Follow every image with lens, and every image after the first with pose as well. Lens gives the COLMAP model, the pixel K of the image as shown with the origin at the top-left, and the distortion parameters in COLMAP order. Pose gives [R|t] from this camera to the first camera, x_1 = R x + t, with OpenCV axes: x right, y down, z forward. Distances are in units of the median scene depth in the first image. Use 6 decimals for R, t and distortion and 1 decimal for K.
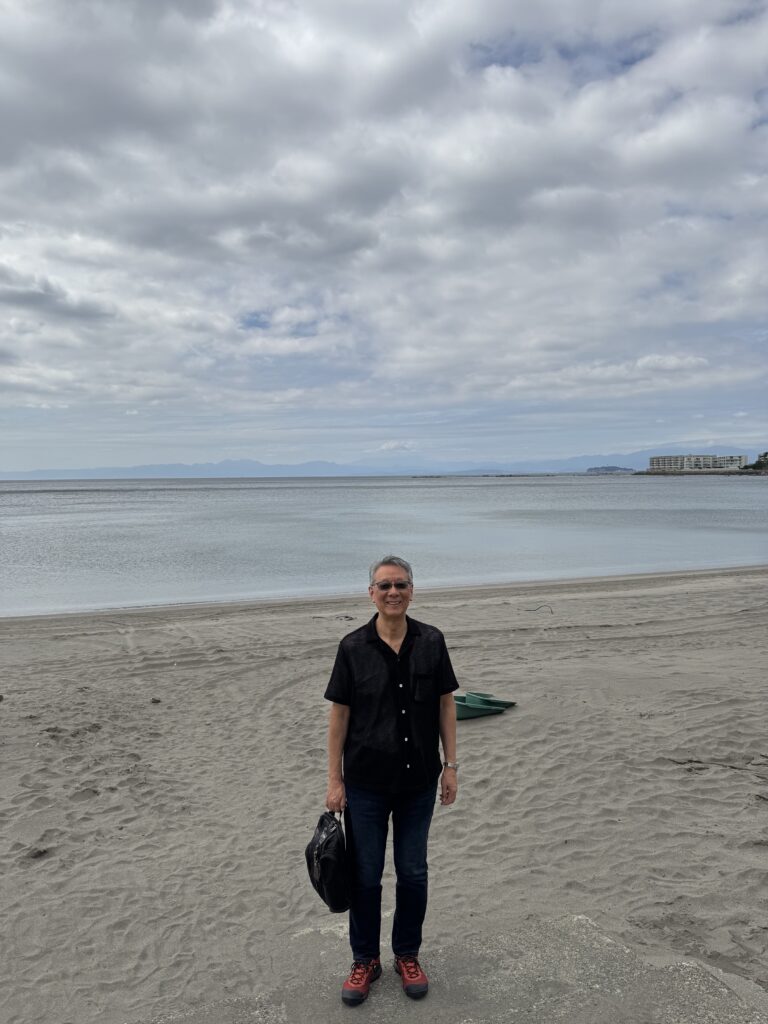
lens RADIAL K [[715.7, 0, 384.5], [0, 715.7, 510.5], [0, 0, 1]] dist [0.000604, -0.000640]
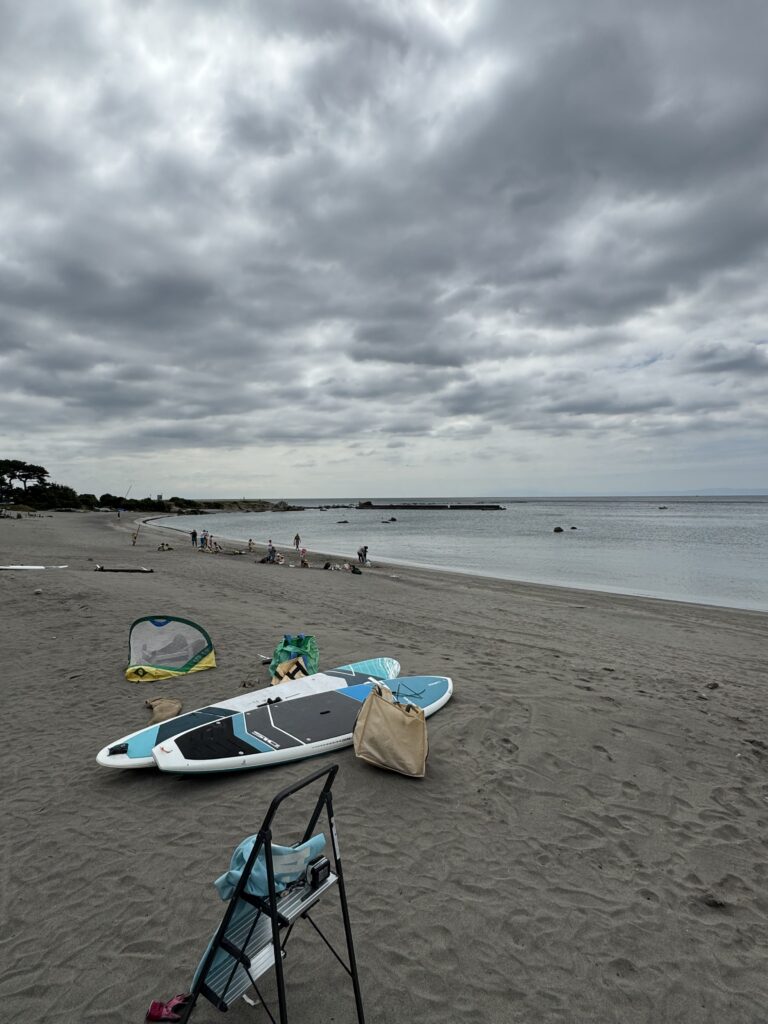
lens RADIAL K [[541.3, 0, 385.2], [0, 541.3, 512.1], [0, 0, 1]] dist [-0.003660, -0.000286]
pose [[0.473170, 0.037731, -0.880163, -0.070273], [-0.043567, 0.998862, 0.019397, -0.013297], [0.879893, 0.029168, 0.474276, 0.216695]]
